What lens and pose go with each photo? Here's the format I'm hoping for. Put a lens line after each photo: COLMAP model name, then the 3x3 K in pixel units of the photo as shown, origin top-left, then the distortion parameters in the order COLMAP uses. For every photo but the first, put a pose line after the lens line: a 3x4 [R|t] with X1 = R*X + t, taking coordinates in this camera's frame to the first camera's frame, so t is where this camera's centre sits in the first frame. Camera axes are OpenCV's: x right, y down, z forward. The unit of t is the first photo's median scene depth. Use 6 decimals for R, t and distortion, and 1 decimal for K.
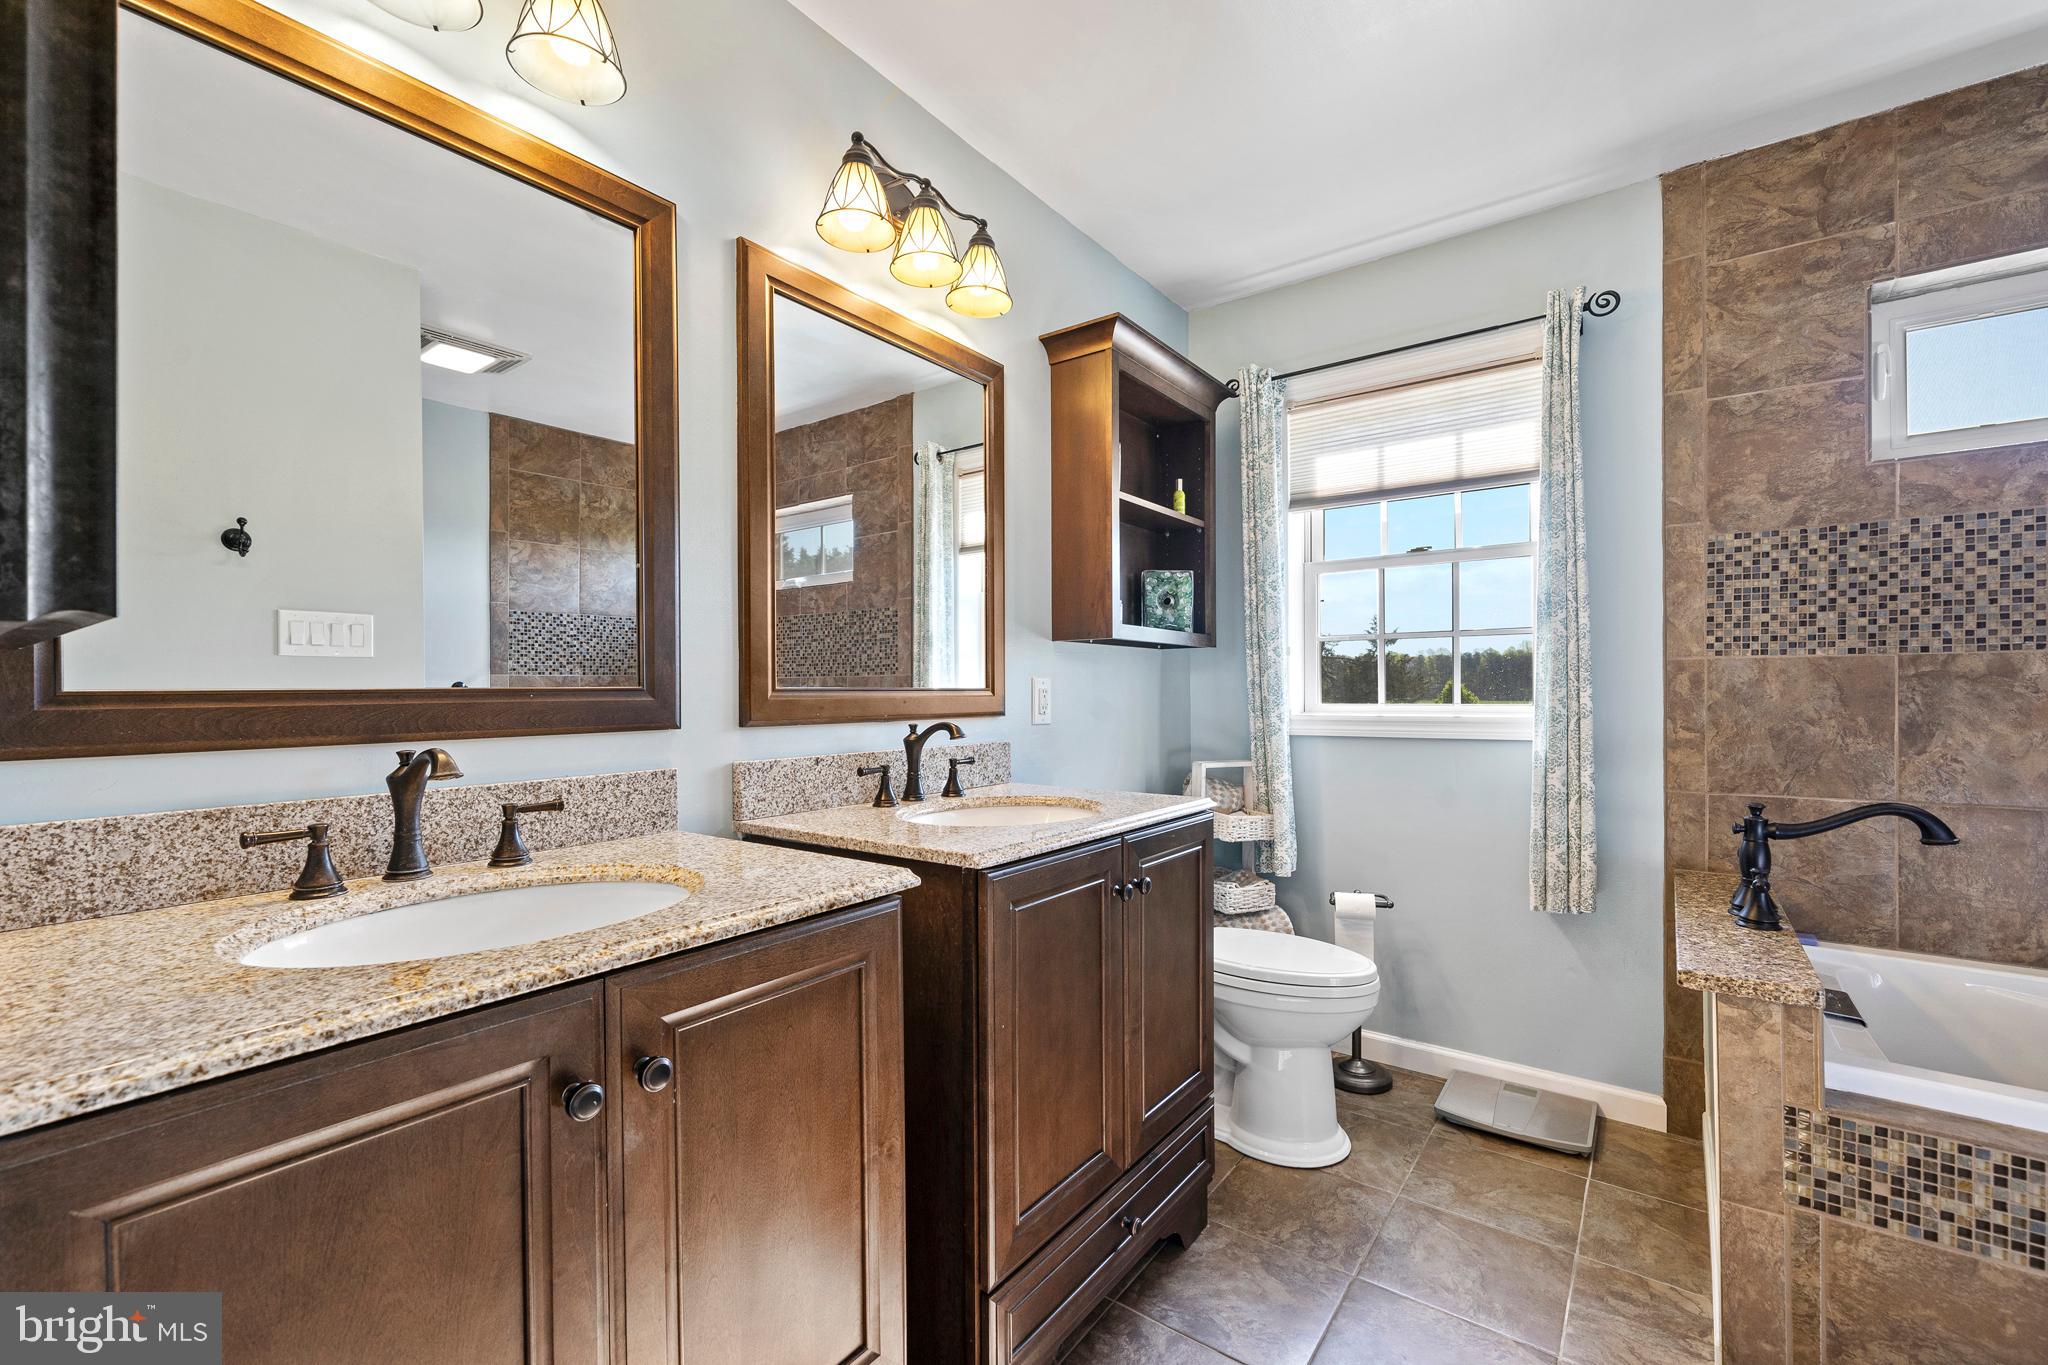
lens RADIAL K [[844.6, 0, 1020.6], [0, 844.6, 684.7], [0, 0, 1]] dist [0.000684, 0.000335]
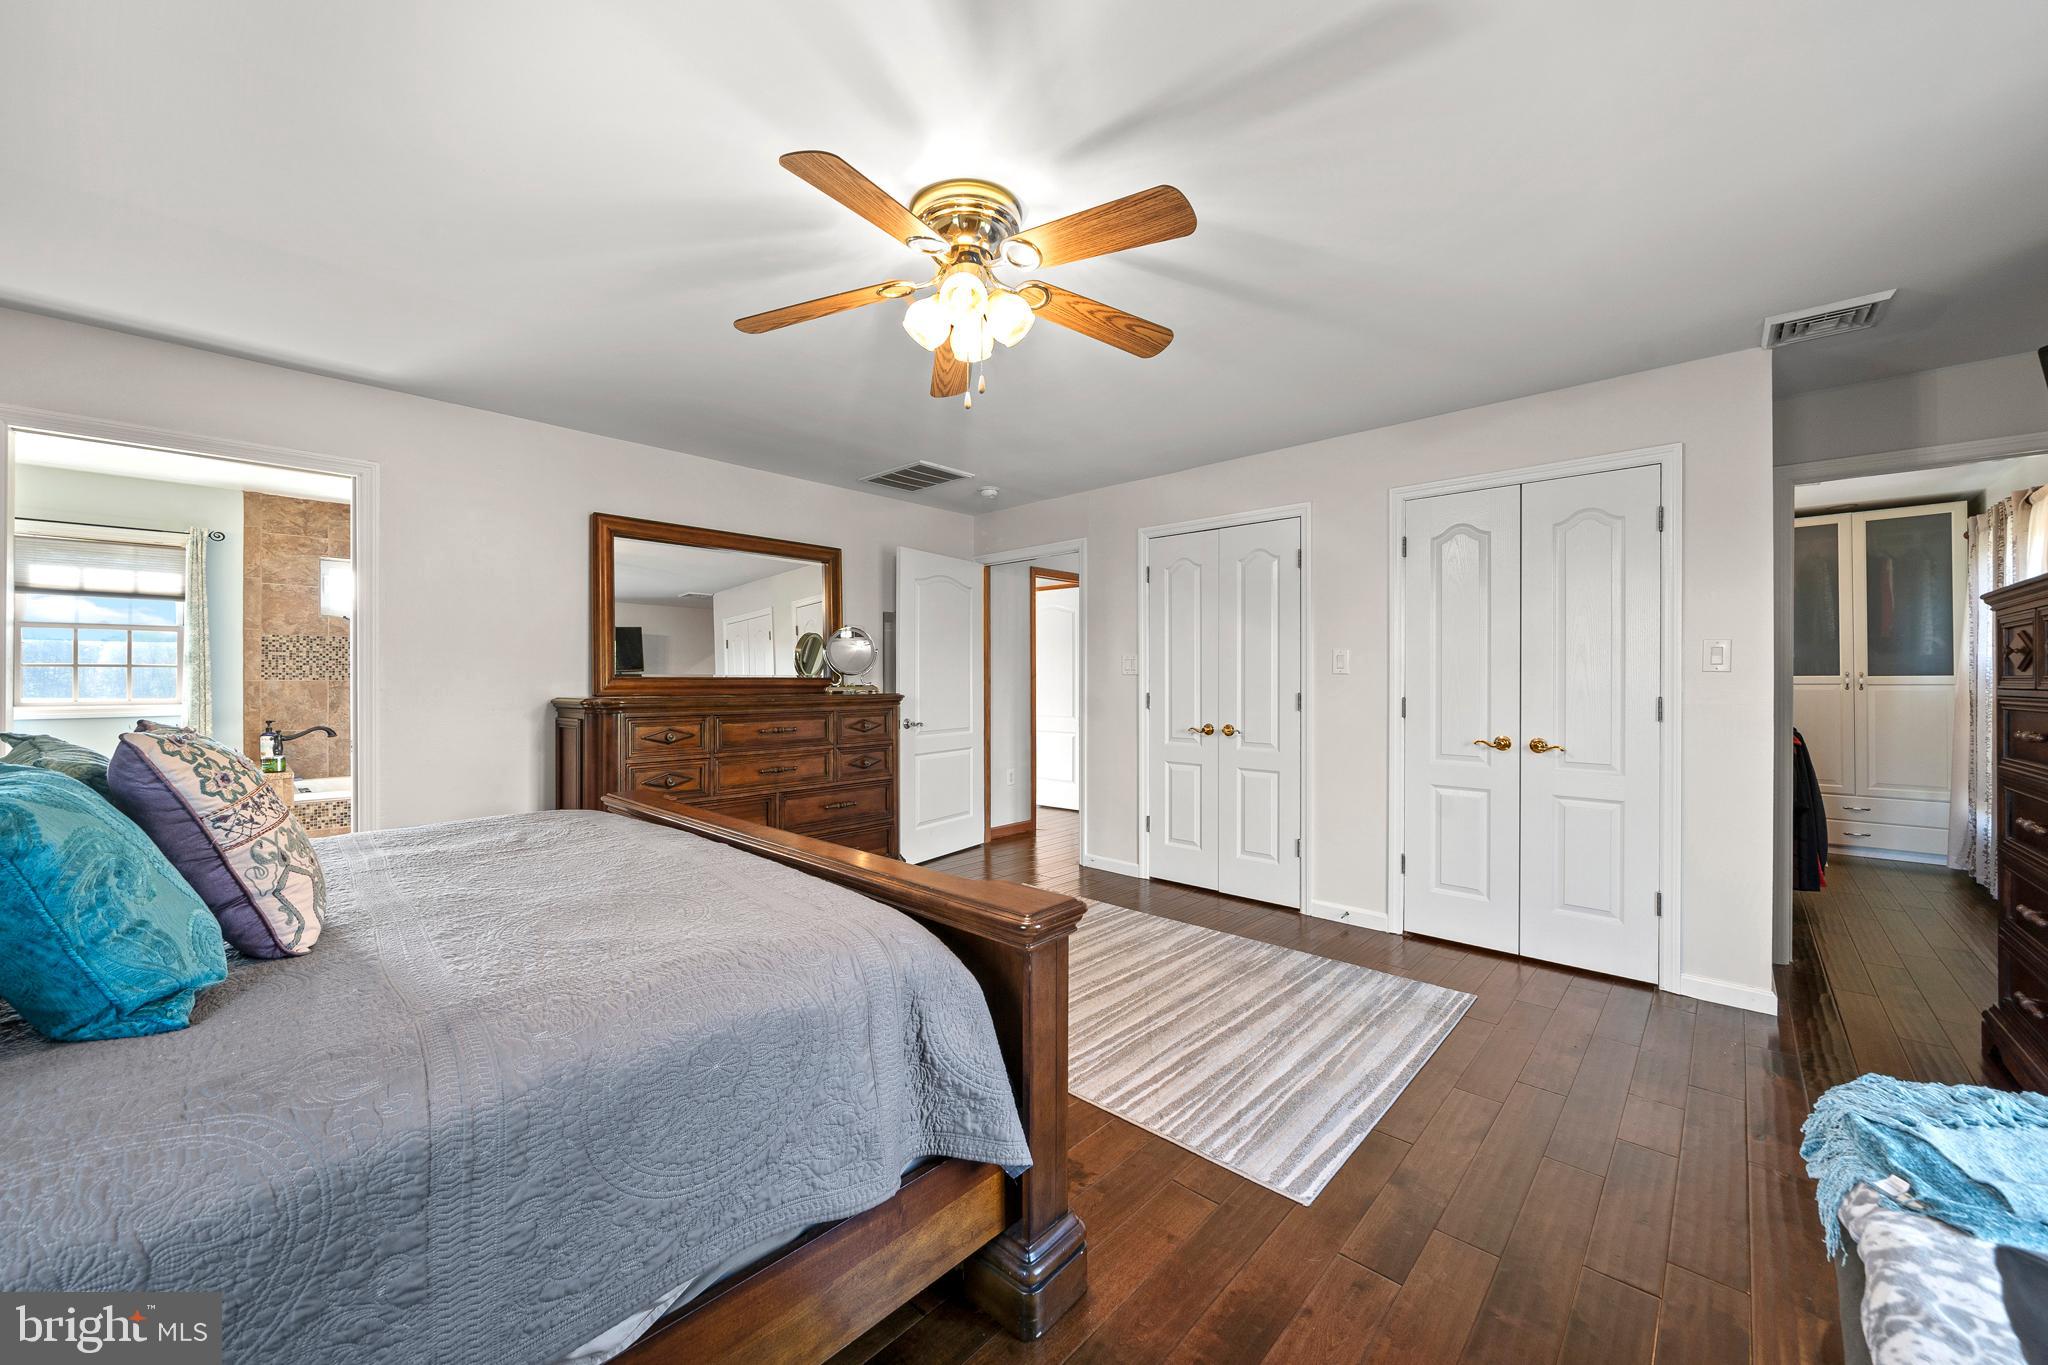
lens RADIAL K [[756.4, 0, 984.1], [0, 756.4, 684.2], [0, 0, 1]] dist [0.001493, 0.000163]
pose [[0.129151, 0.002851, 0.991621, -1.338461], [-0.003353, 0.999991, -0.002438, -0.023521], [-0.991619, -0.003010, 0.129160, -1.663727]]
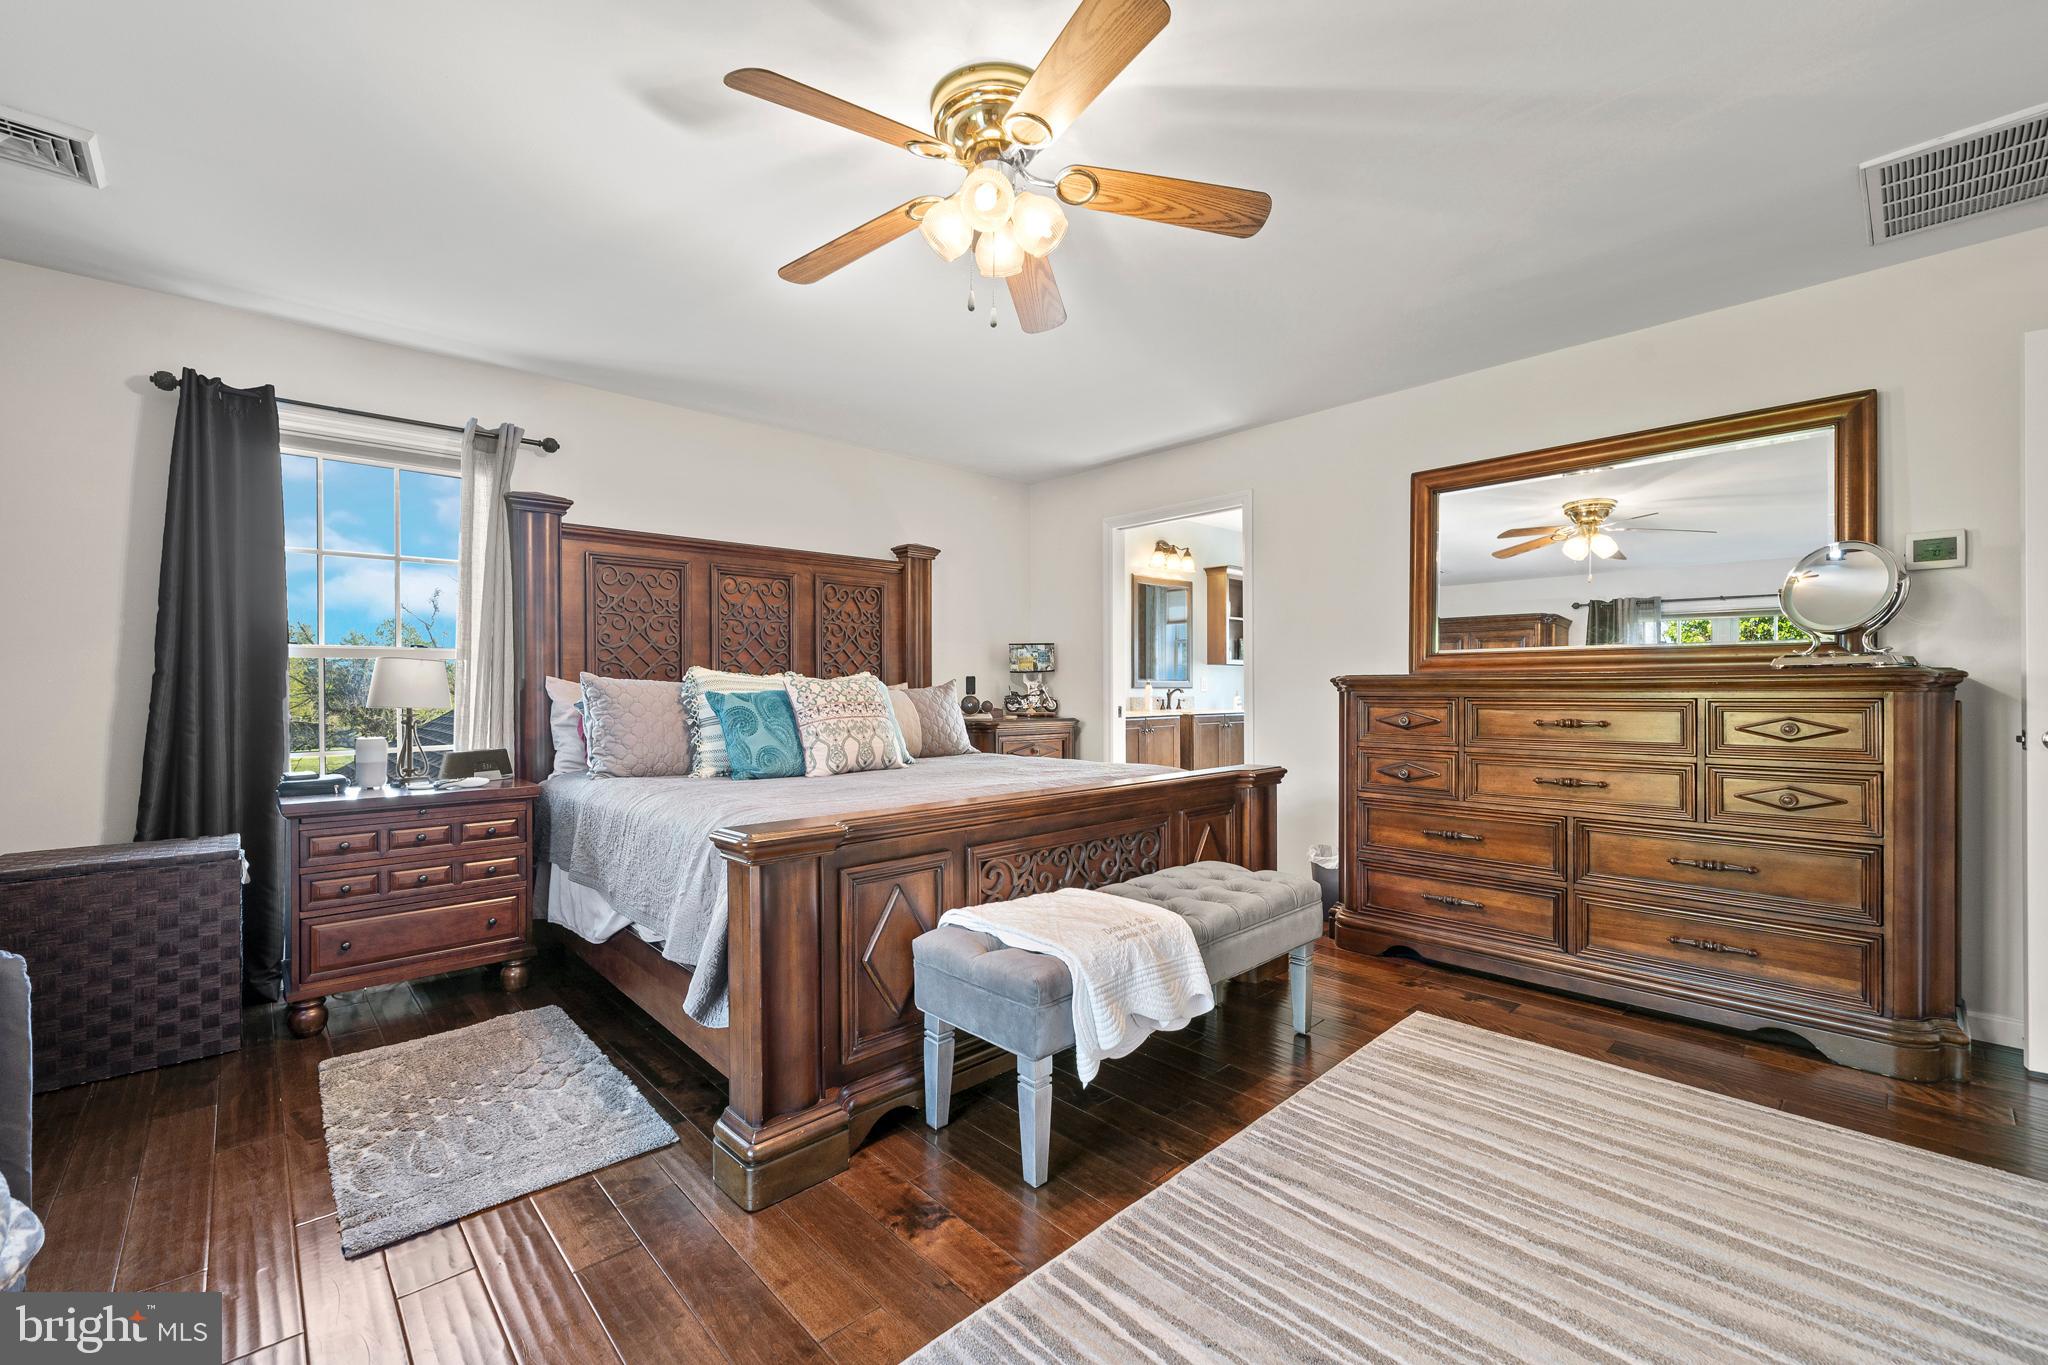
lens RADIAL K [[844.6, 0, 1025.4], [0, 844.6, 688.9], [0, 0, 1]] dist [0.000684, 0.000335]
pose [[0.985249, 0.002451, -0.171107, -0.103240], [-0.001974, 0.999994, 0.002957, 0.032146], [0.171113, -0.002575, 0.985248, -2.512862]]
